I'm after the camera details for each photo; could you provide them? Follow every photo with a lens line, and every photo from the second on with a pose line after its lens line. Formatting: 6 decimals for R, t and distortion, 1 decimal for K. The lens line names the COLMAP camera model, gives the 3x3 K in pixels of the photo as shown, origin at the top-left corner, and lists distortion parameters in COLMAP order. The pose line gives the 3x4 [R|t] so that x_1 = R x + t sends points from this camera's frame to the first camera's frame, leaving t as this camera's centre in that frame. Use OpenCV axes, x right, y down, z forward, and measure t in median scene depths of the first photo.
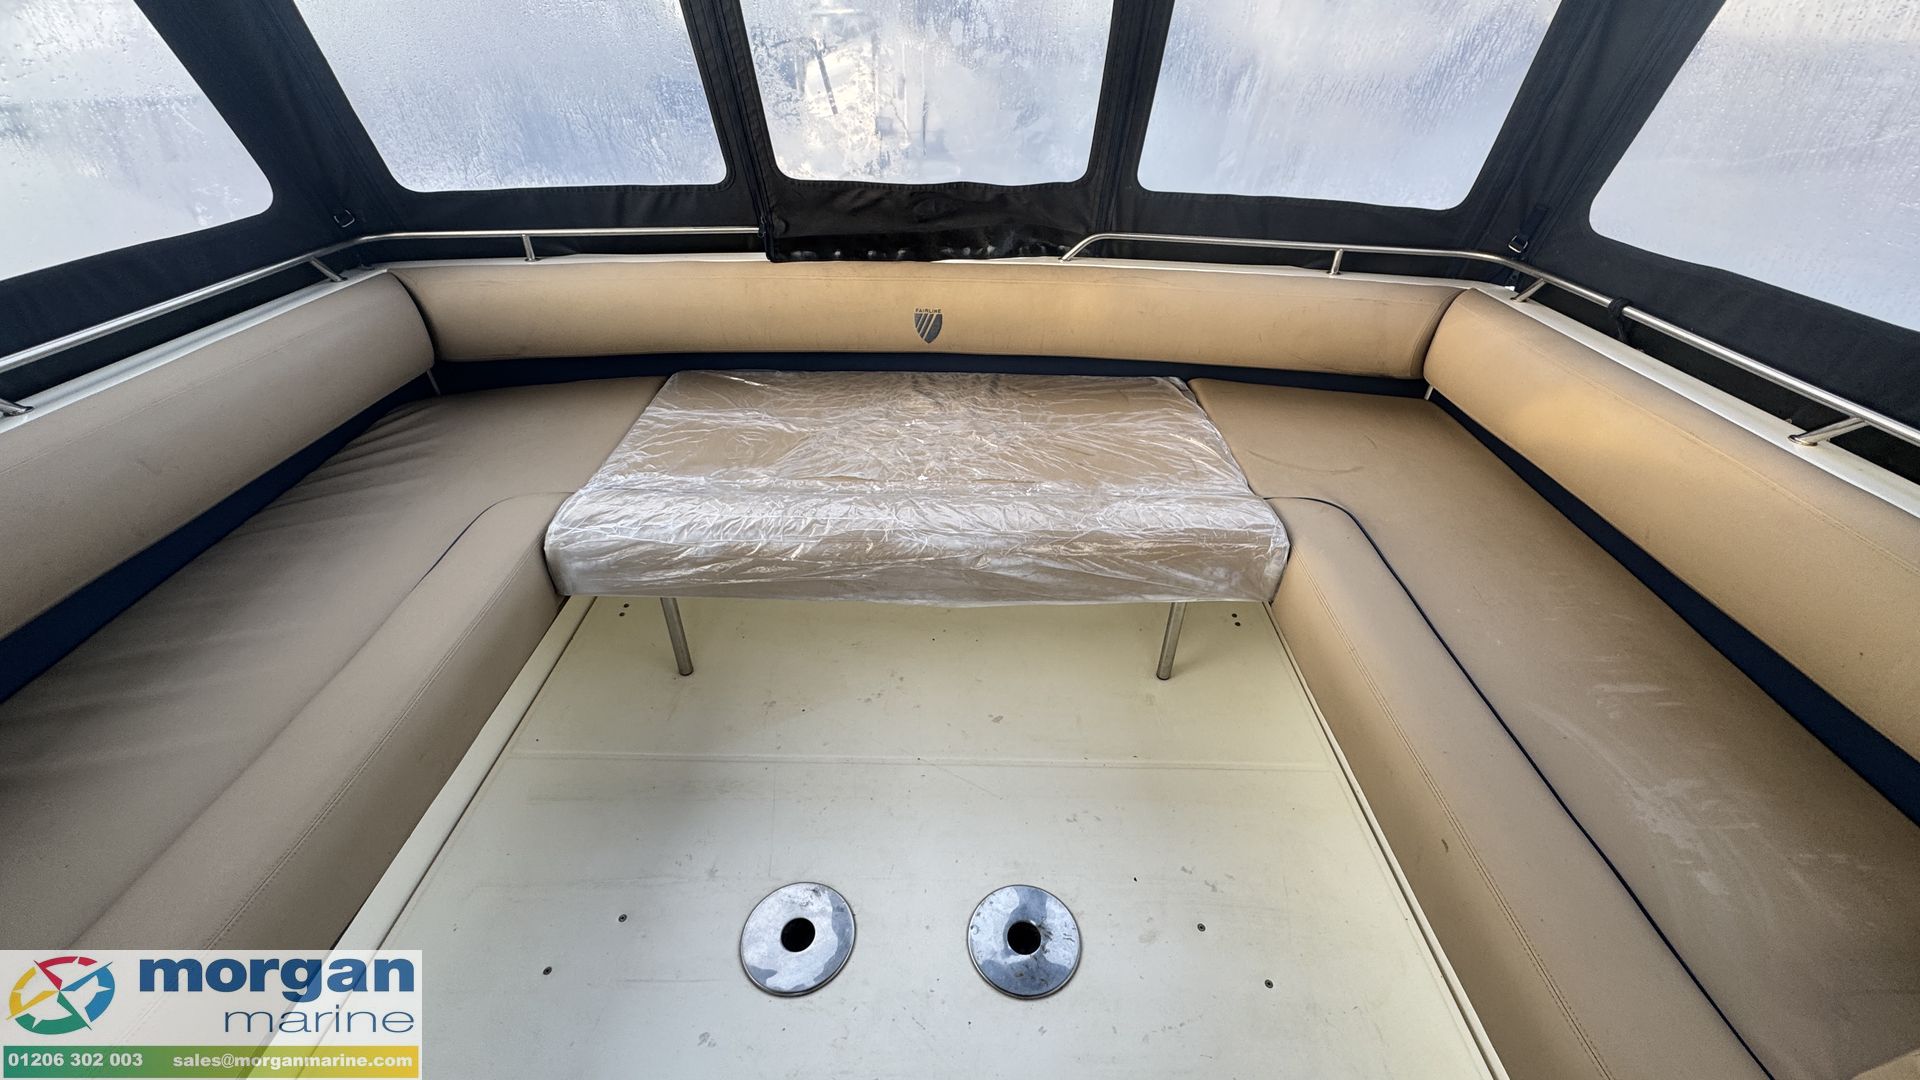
lens RADIAL K [[778.6, 0, 960.0], [0, 778.6, 540.0], [0, 0, 1]] dist [-0.000648, 0.000195]
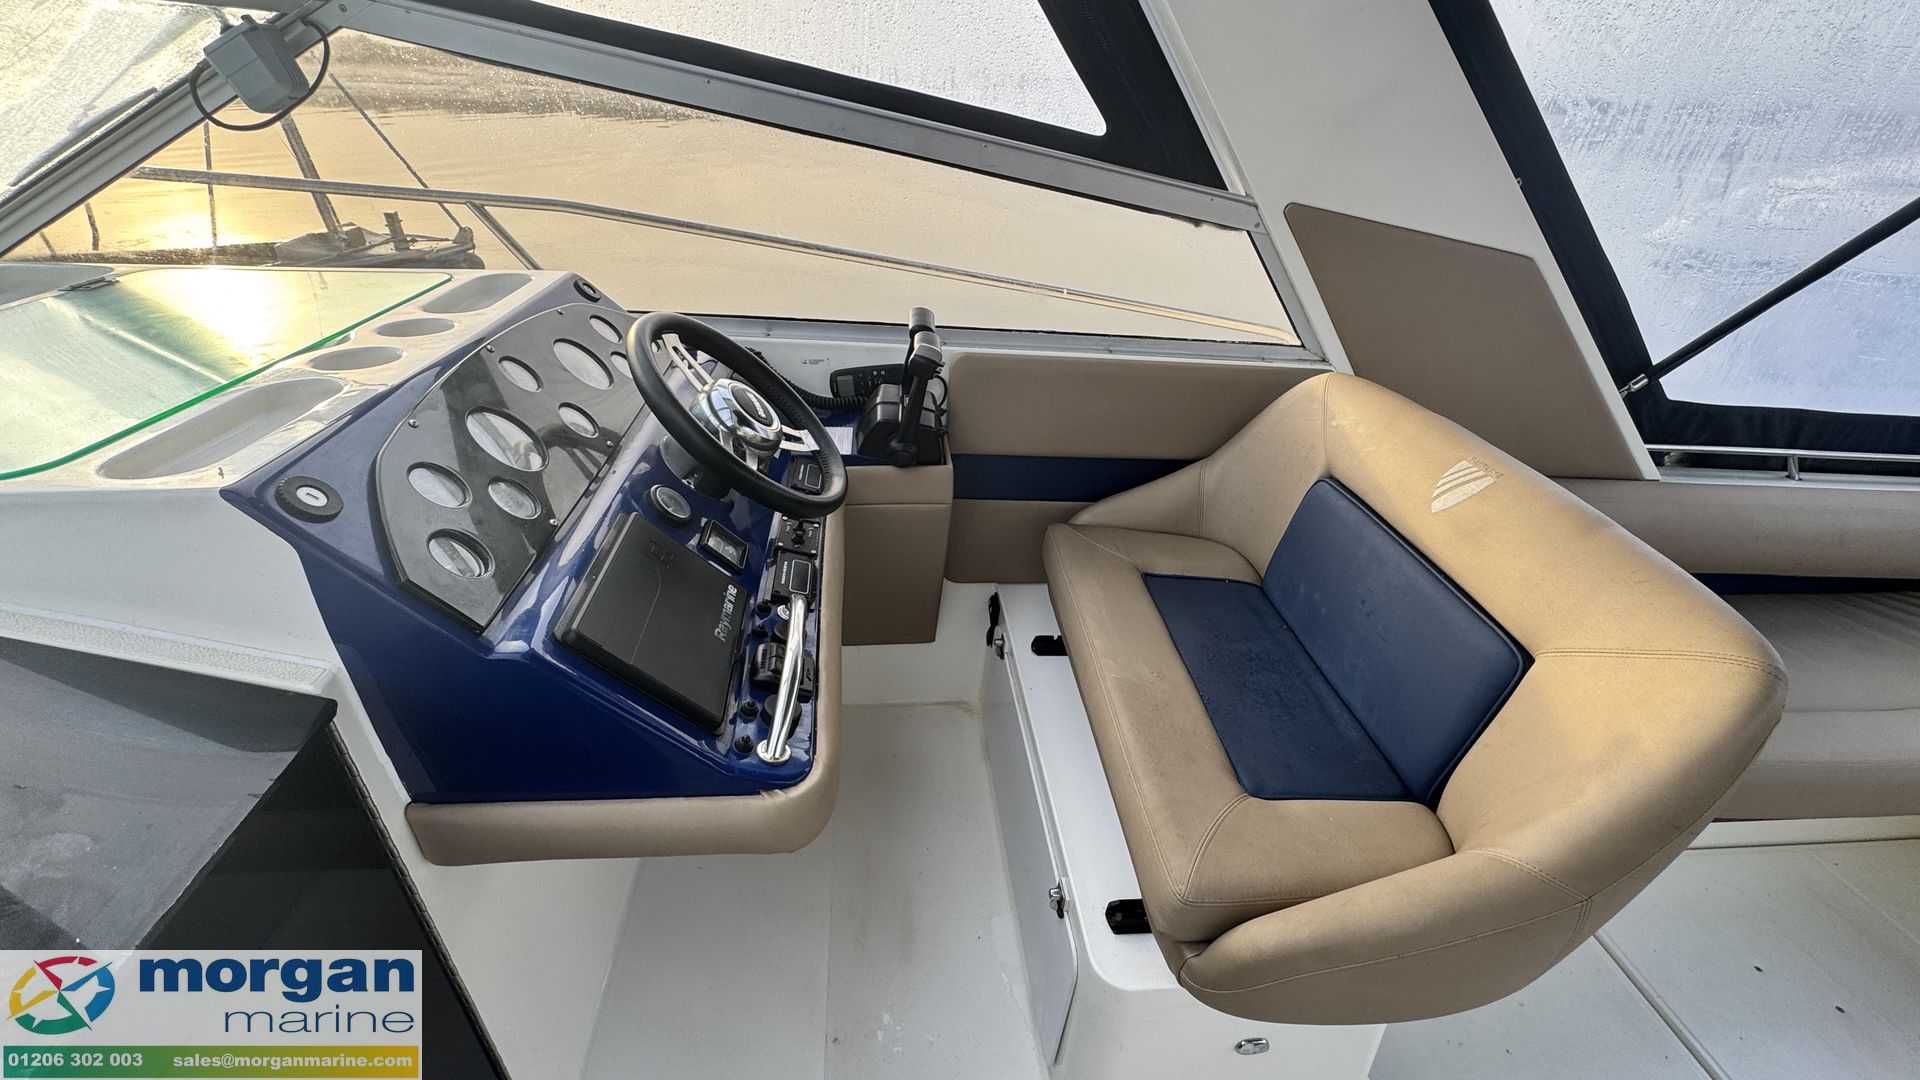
lens RADIAL K [[801.9, 0, 960.0], [0, 801.9, 540.0], [0, 0, 1]] dist [-0.001932, -0.000104]
pose [[0.112480, 0.491192, -0.863758, 0.088993], [-0.614218, 0.717679, 0.328137, 0.291615], [0.781079, 0.493627, 0.382423, -0.639085]]
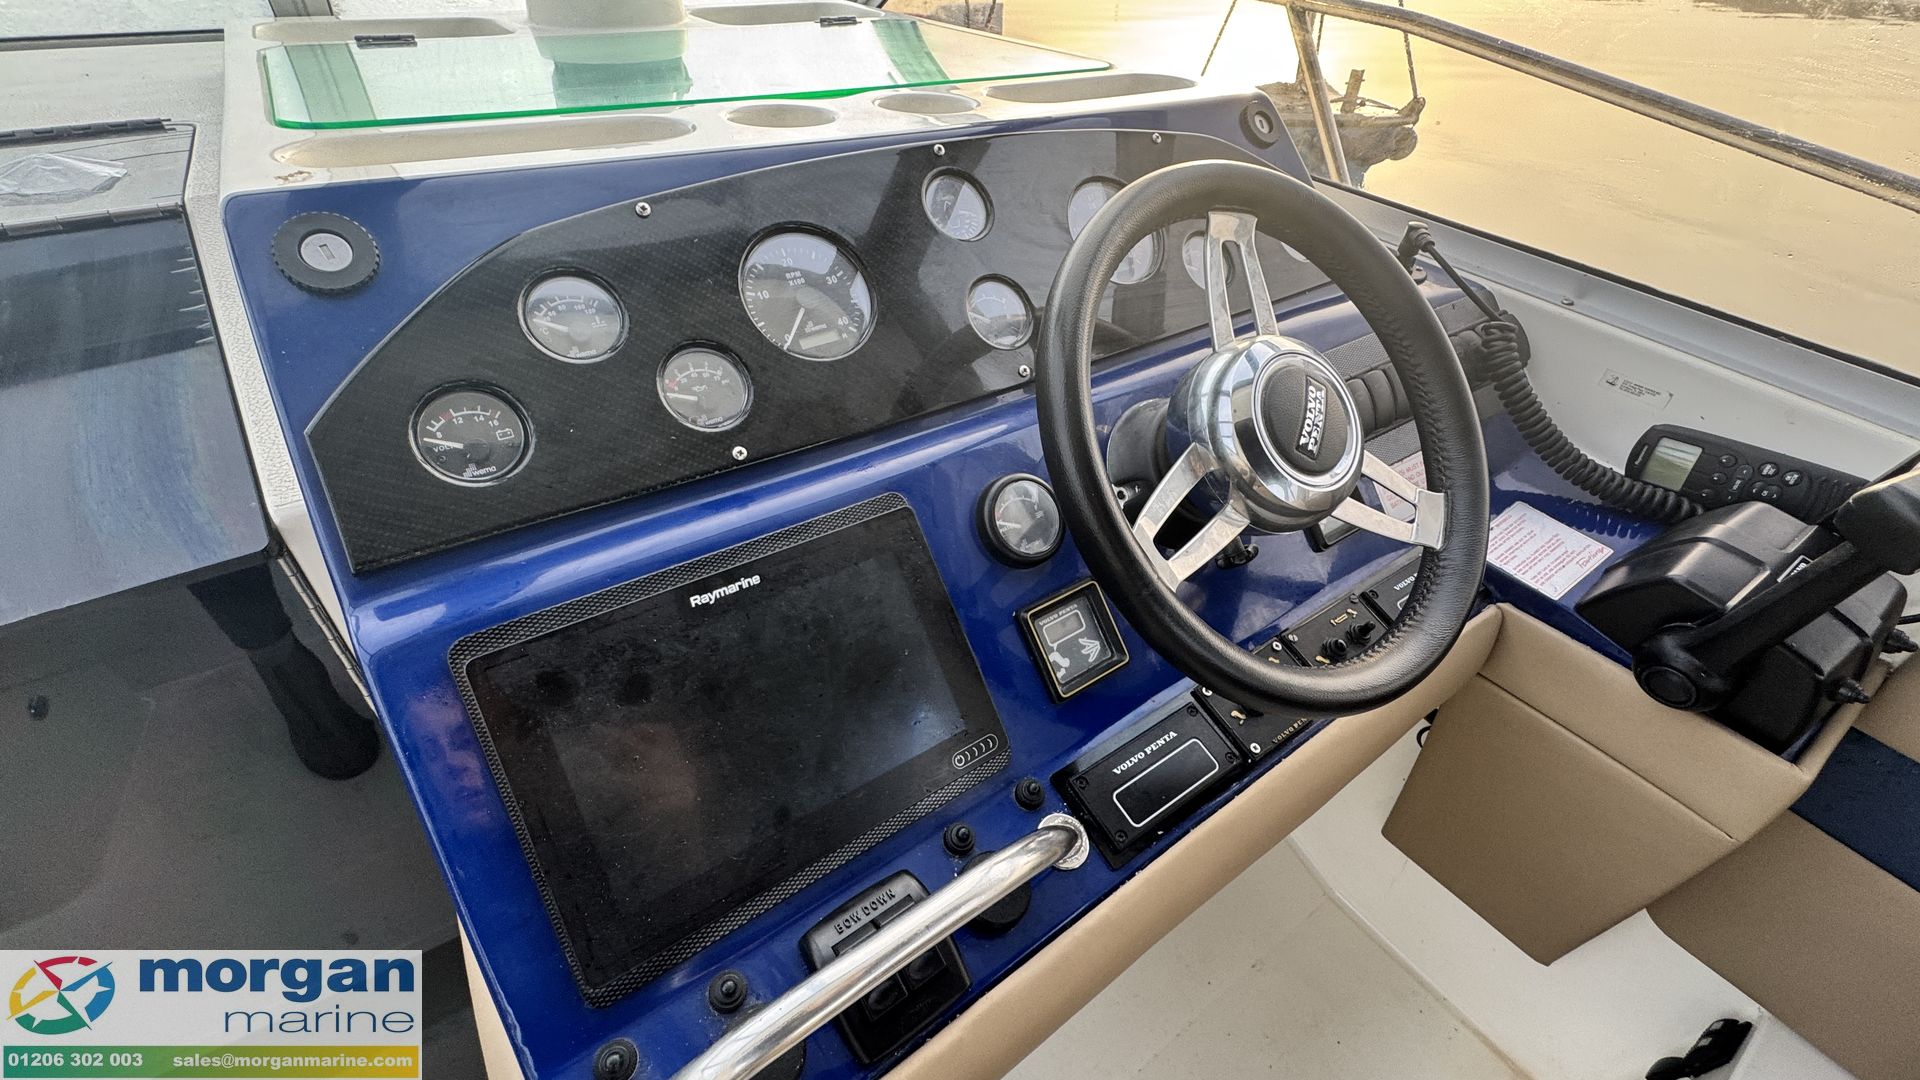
lens RADIAL K [[809.3, 0, 951.7], [0, 809.3, 534.8], [0, 0, 1]] dist [-0.001440, -0.000543]
pose [[-0.808472, 0.333515, -0.484912, -0.262948], [-0.381264, 0.330867, 0.863229, 0.336459], [0.448341, 0.882777, -0.140339, -0.559176]]
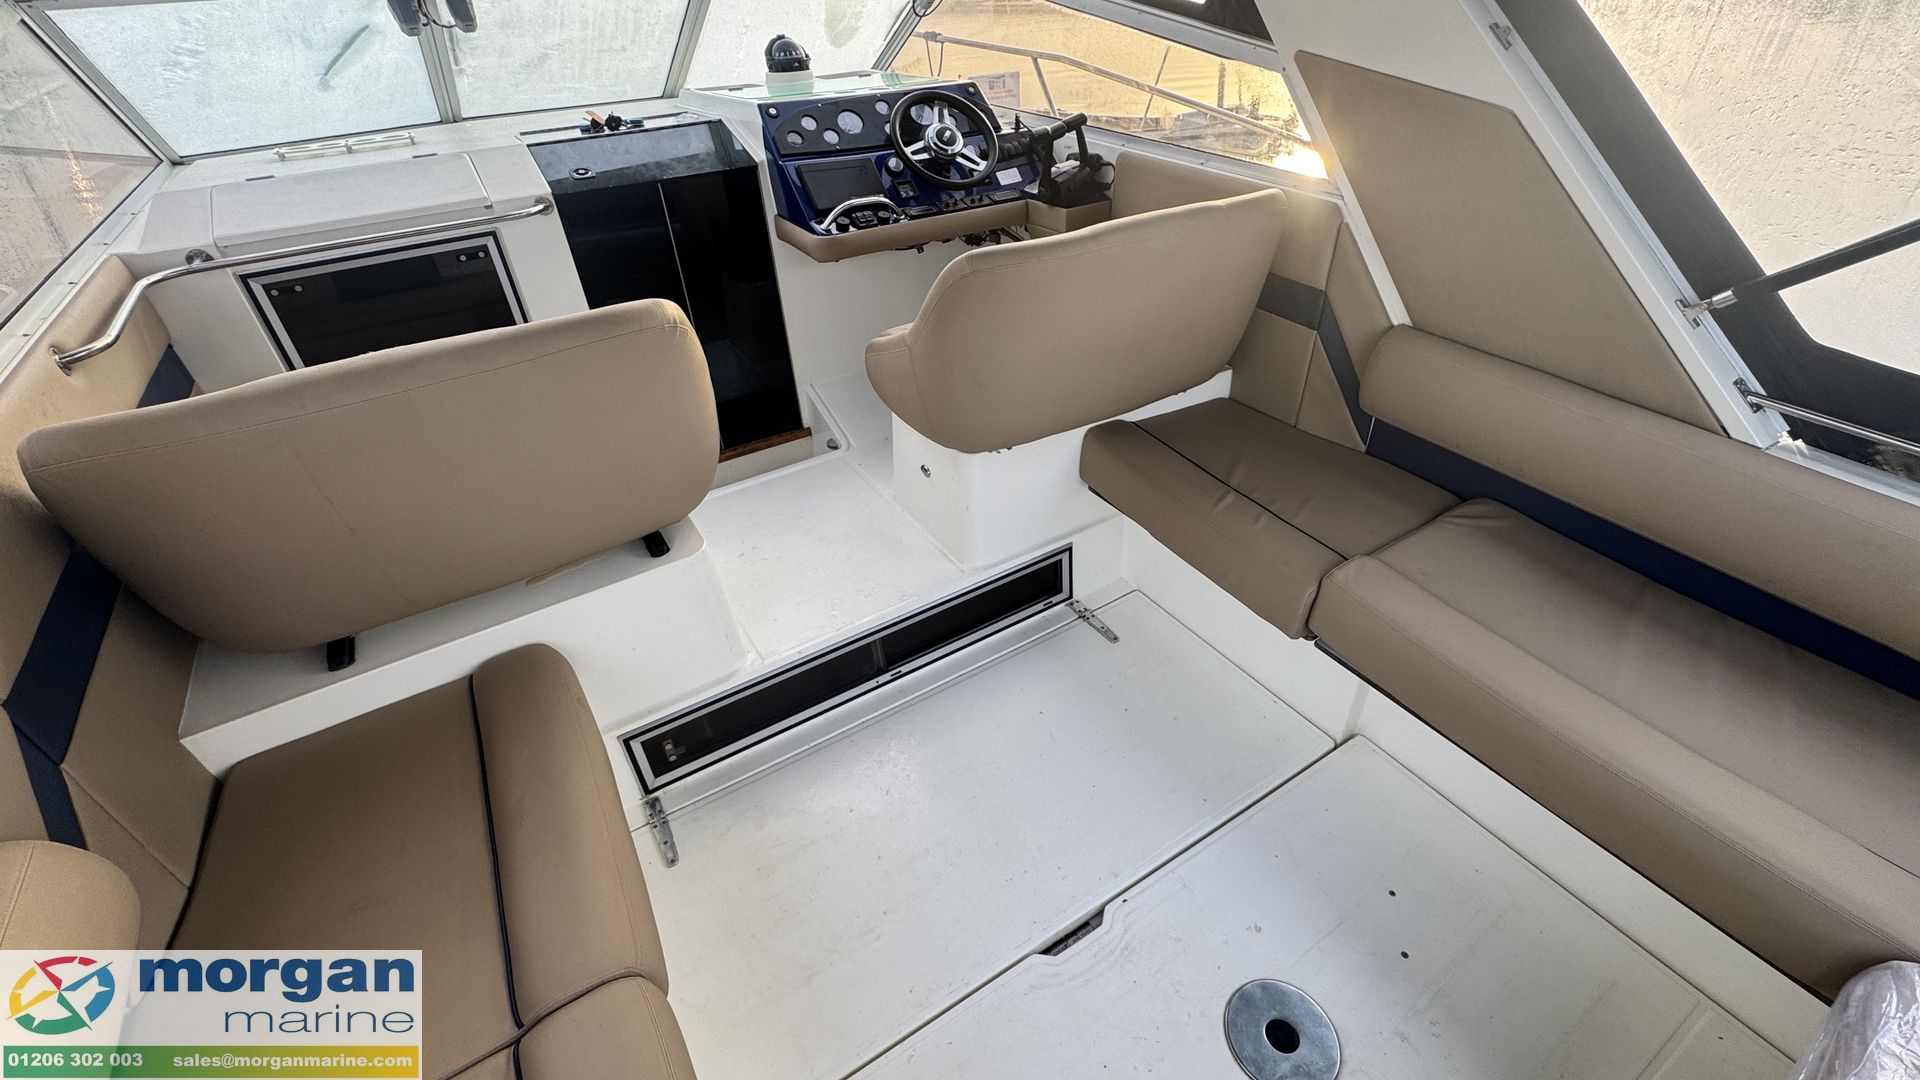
lens RADIAL K [[797.1, 0, 946.7], [0, 797.1, 545.3], [0, 0, 1]] dist [-0.007087, -0.000084]
pose [[-0.843511, 0.331200, -0.422842, 0.317345], [-0.287288, 0.386964, 0.876199, -0.427824], [0.453822, 0.860561, -0.231259, 0.361191]]
